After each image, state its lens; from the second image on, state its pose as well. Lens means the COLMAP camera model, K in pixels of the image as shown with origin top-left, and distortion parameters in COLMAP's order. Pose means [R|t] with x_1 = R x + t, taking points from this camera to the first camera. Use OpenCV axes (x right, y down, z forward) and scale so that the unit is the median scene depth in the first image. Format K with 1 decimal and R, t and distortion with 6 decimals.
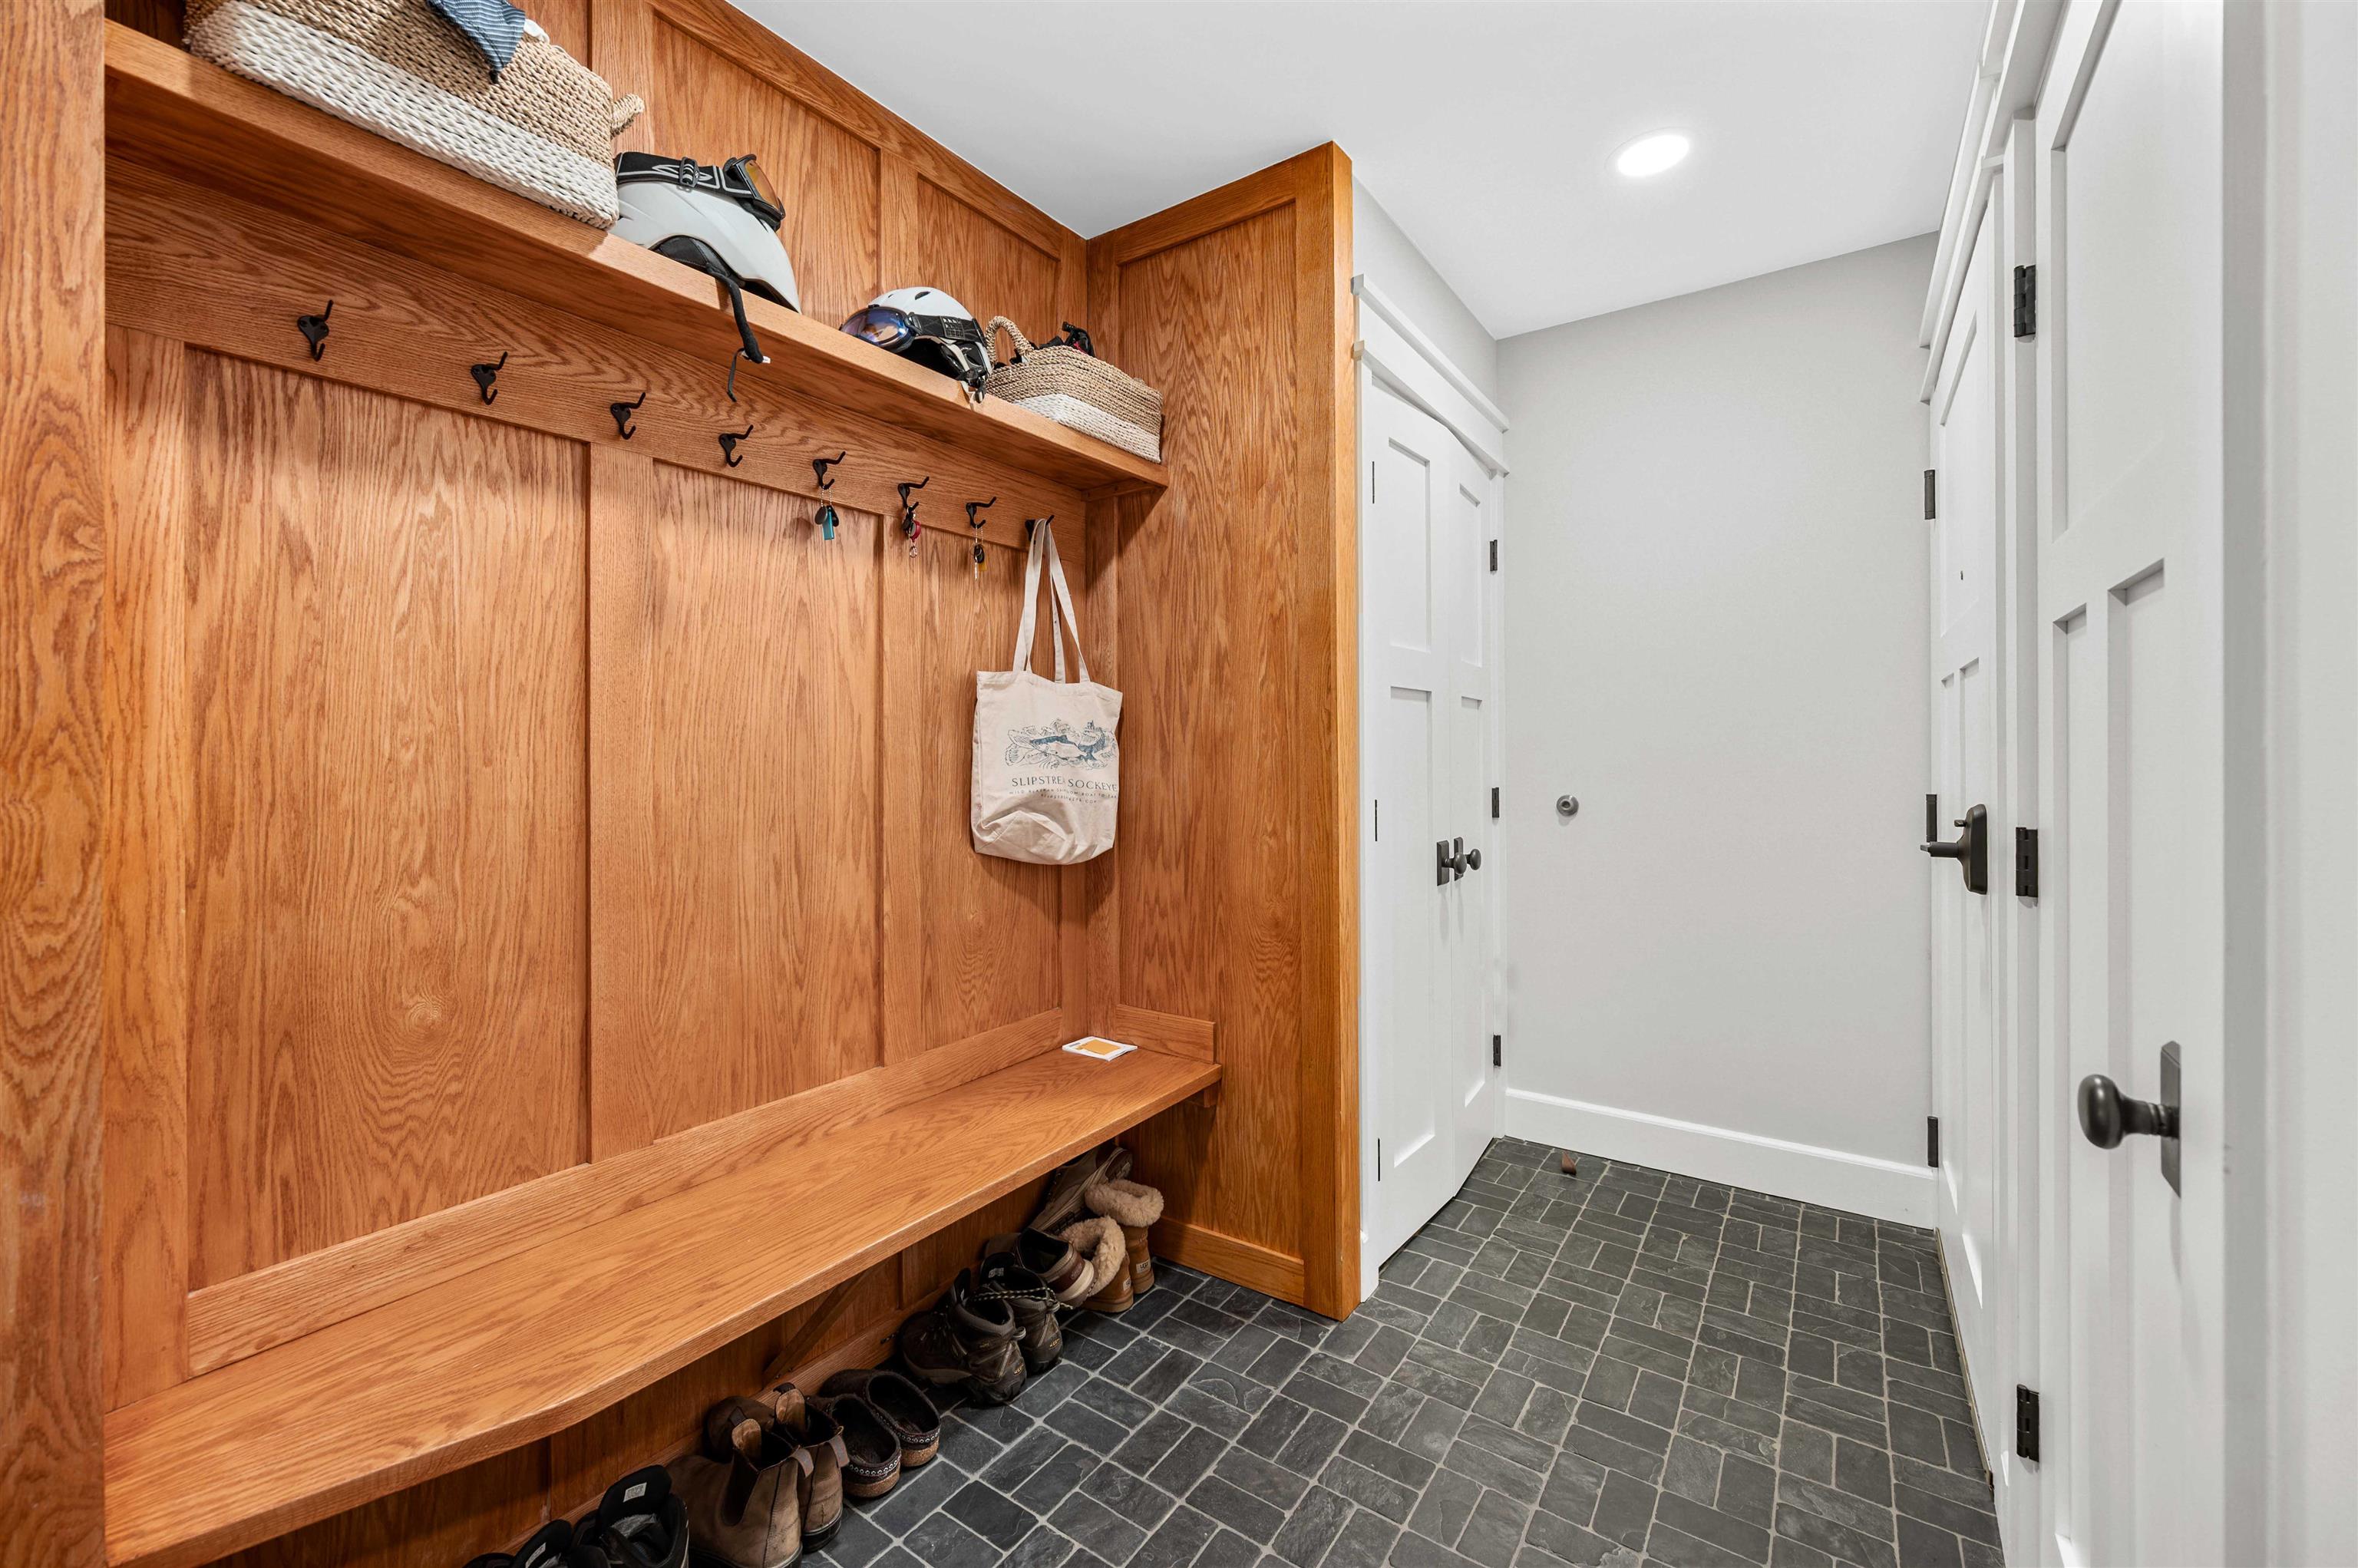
lens RADIAL K [[937.8, 0, 1184.6], [0, 937.8, 733.3], [0, 0, 1]] dist [-0.003933, 0.000271]
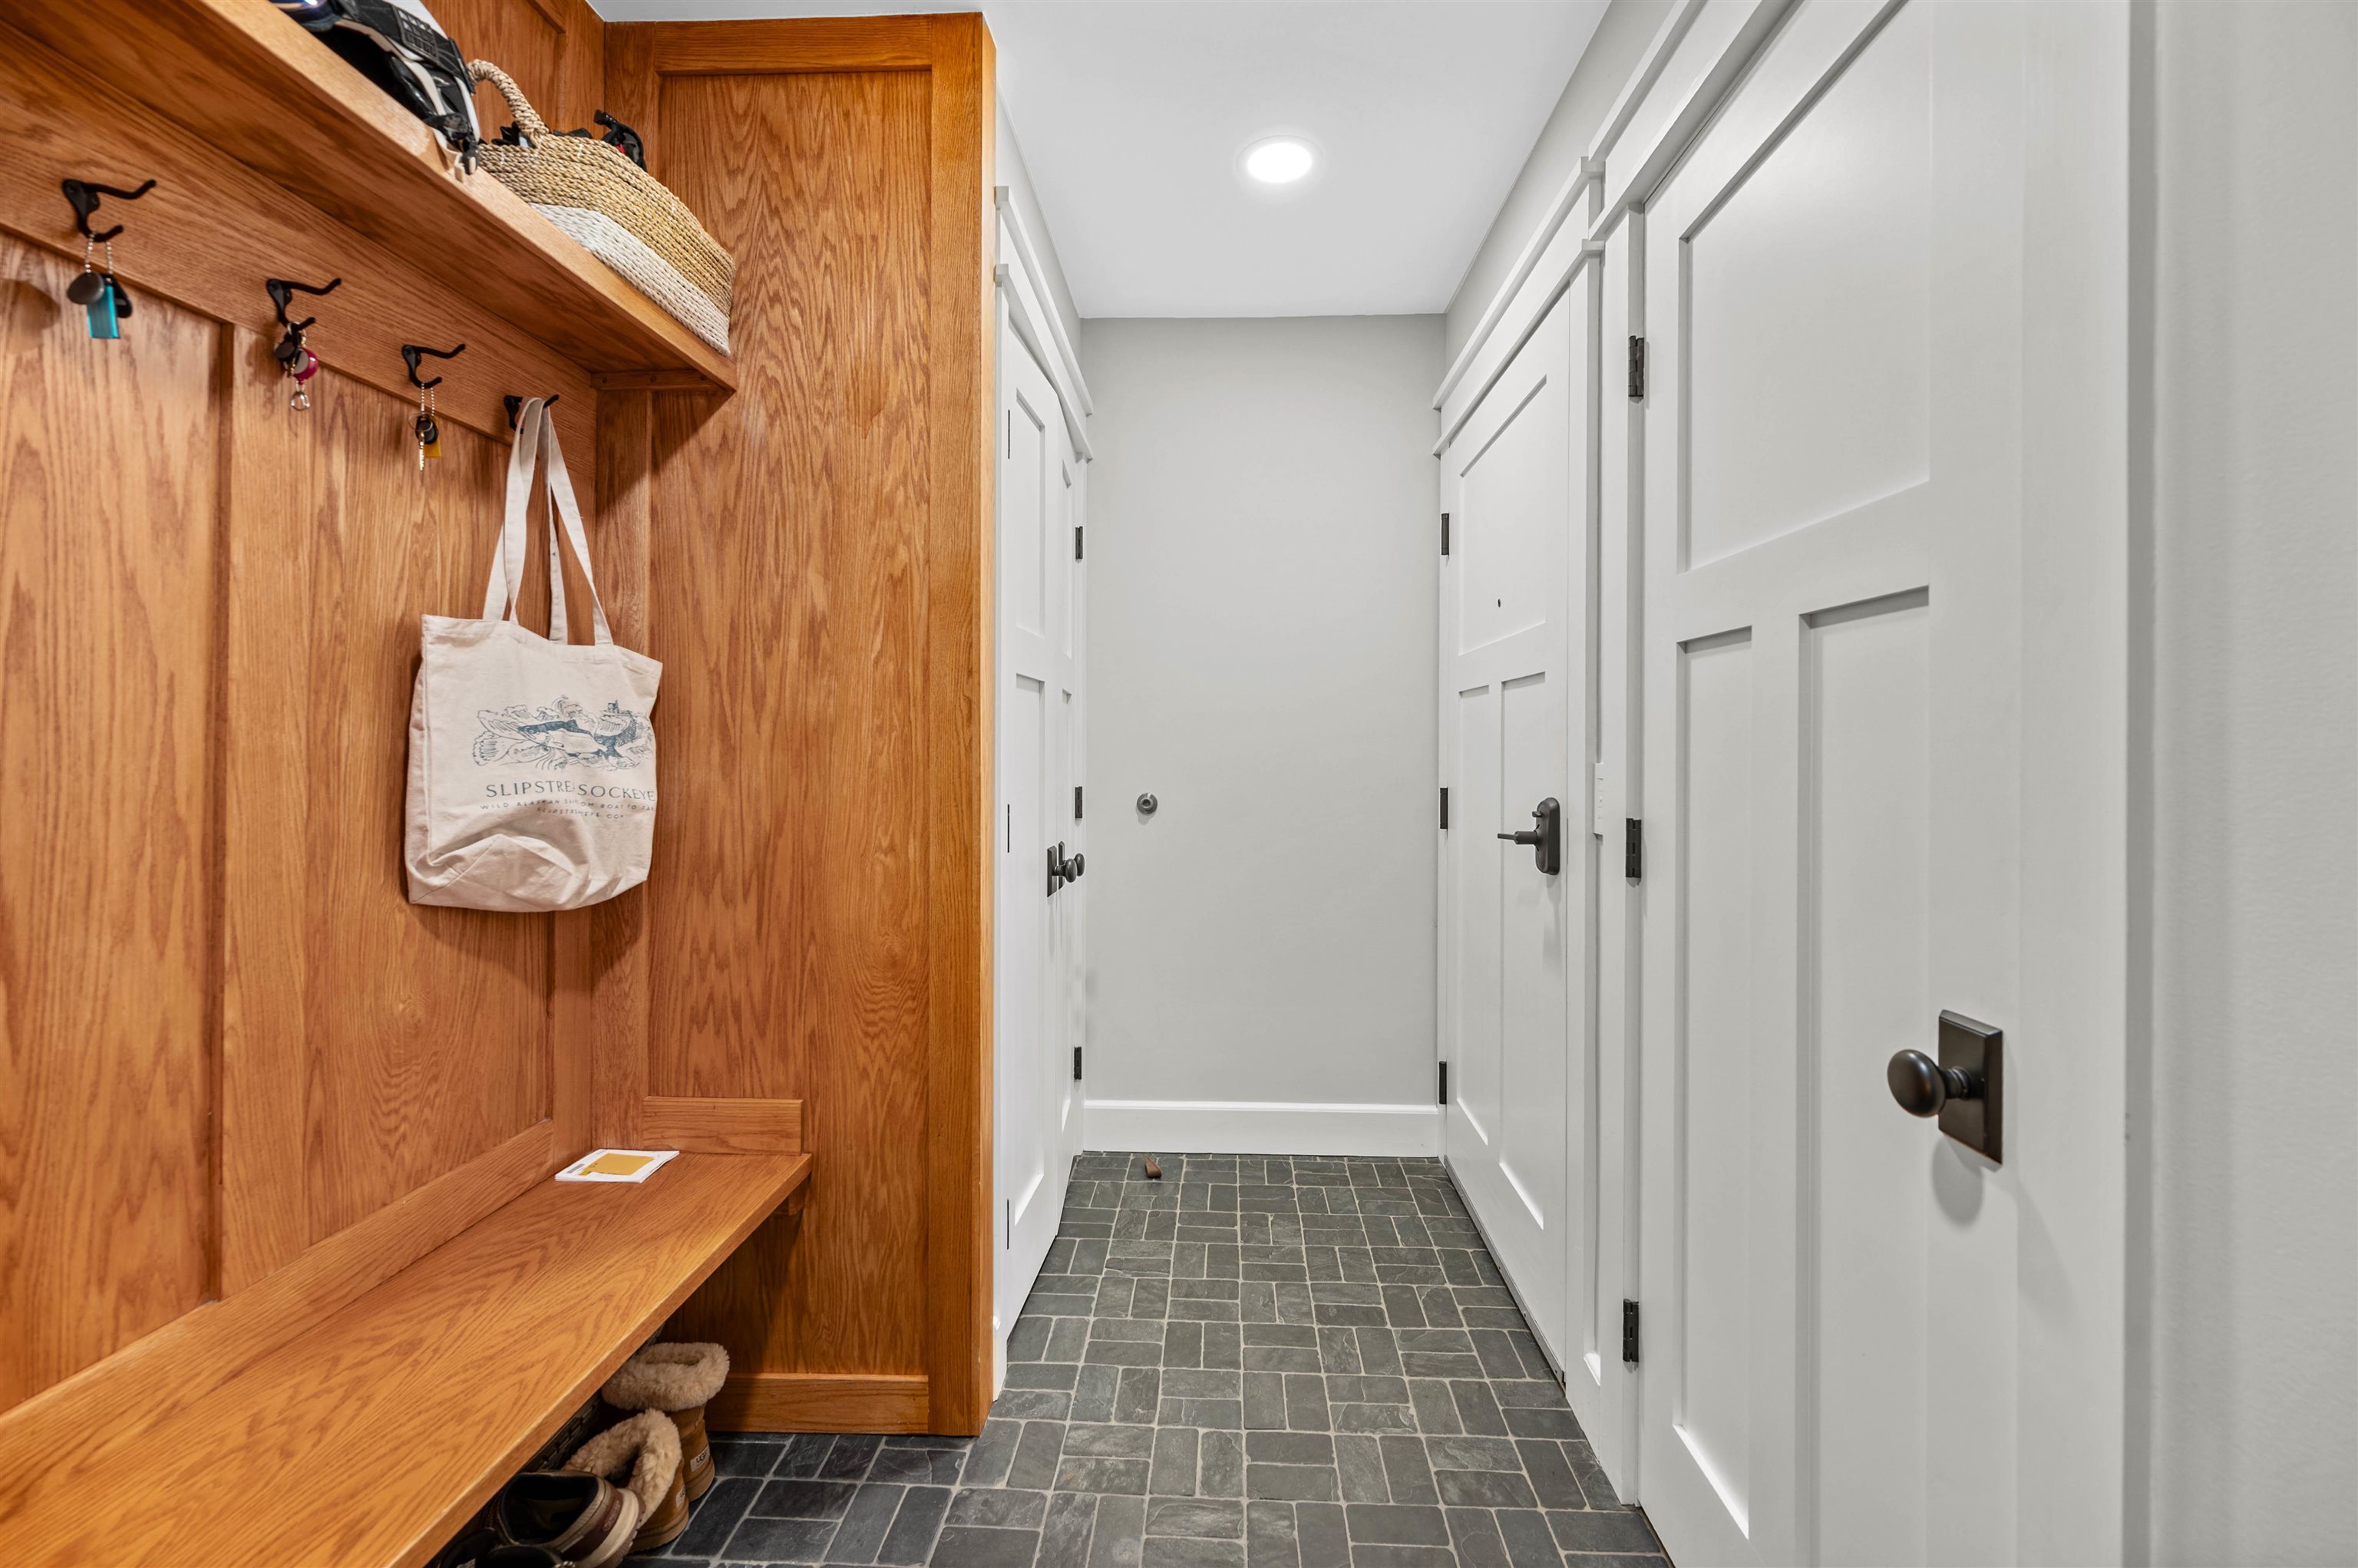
lens RADIAL K [[937.8, 0, 1184.6], [0, 937.8, 733.3], [0, 0, 1]] dist [-0.003933, 0.000271]
pose [[0.844267, 0.016398, 0.535672, -0.128028], [-0.018613, 0.999826, -0.001270, 0.004390], [-0.535600, -0.008898, 0.844425, 0.203052]]
